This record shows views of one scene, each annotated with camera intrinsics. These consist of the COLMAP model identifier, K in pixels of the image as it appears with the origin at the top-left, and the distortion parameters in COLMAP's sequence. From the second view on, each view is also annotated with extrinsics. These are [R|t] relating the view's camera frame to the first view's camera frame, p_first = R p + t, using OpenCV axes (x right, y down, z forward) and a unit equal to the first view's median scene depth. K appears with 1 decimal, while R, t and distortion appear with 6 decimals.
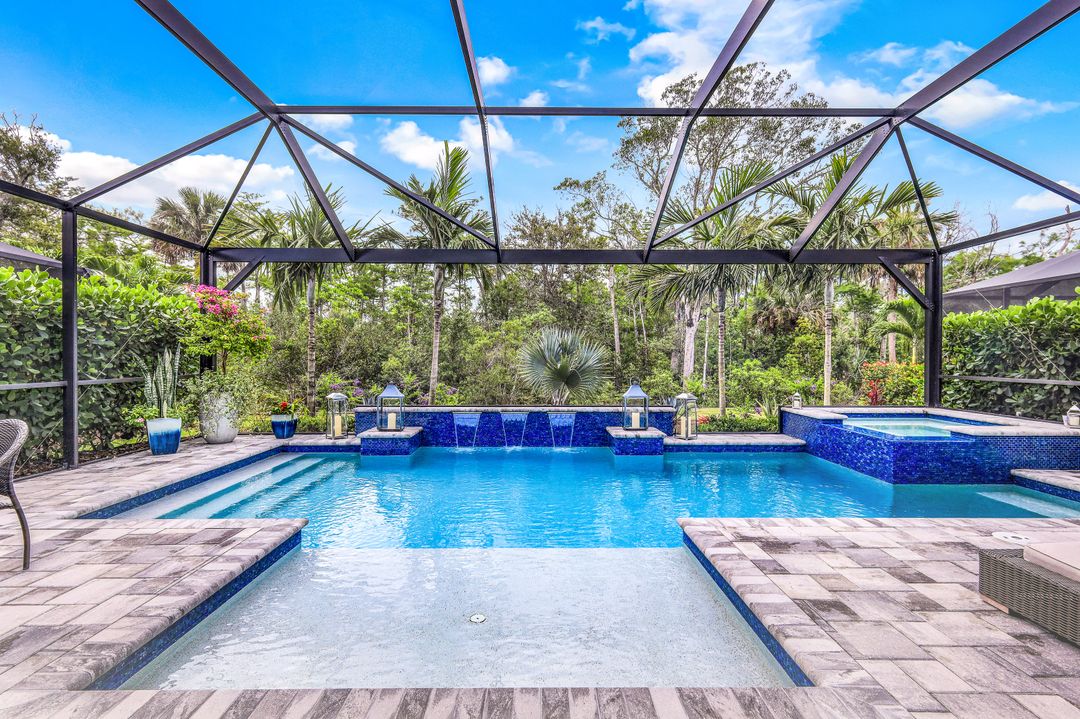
lens RADIAL K [[484.8, 0, 544.9], [0, 484.8, 358.0], [0, 0, 1]] dist [0.003450, -0.000342]
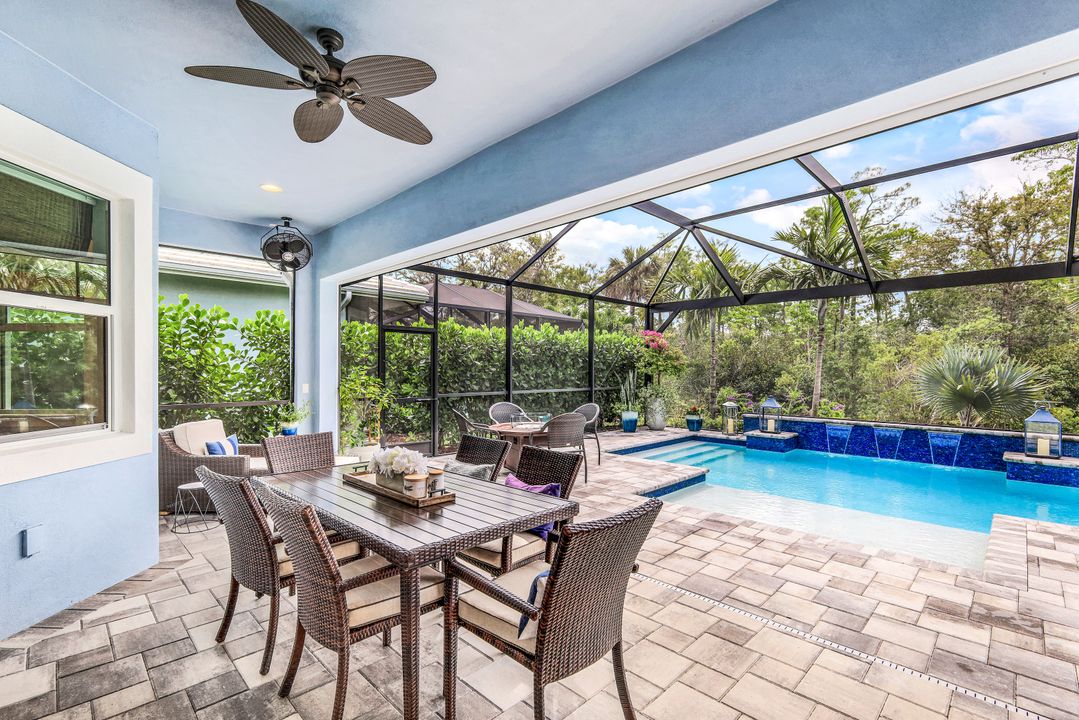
lens RADIAL K [[484.3, 0, 532.5], [0, 484.3, 365.3], [0, 0, 1]] dist [0.003450, -0.000342]
pose [[0.690921, -0.004287, -0.722918, 0.181375], [-0.005116, 0.999928, -0.010819, -0.014856], [0.722912, 0.011174, 0.690849, -0.362572]]
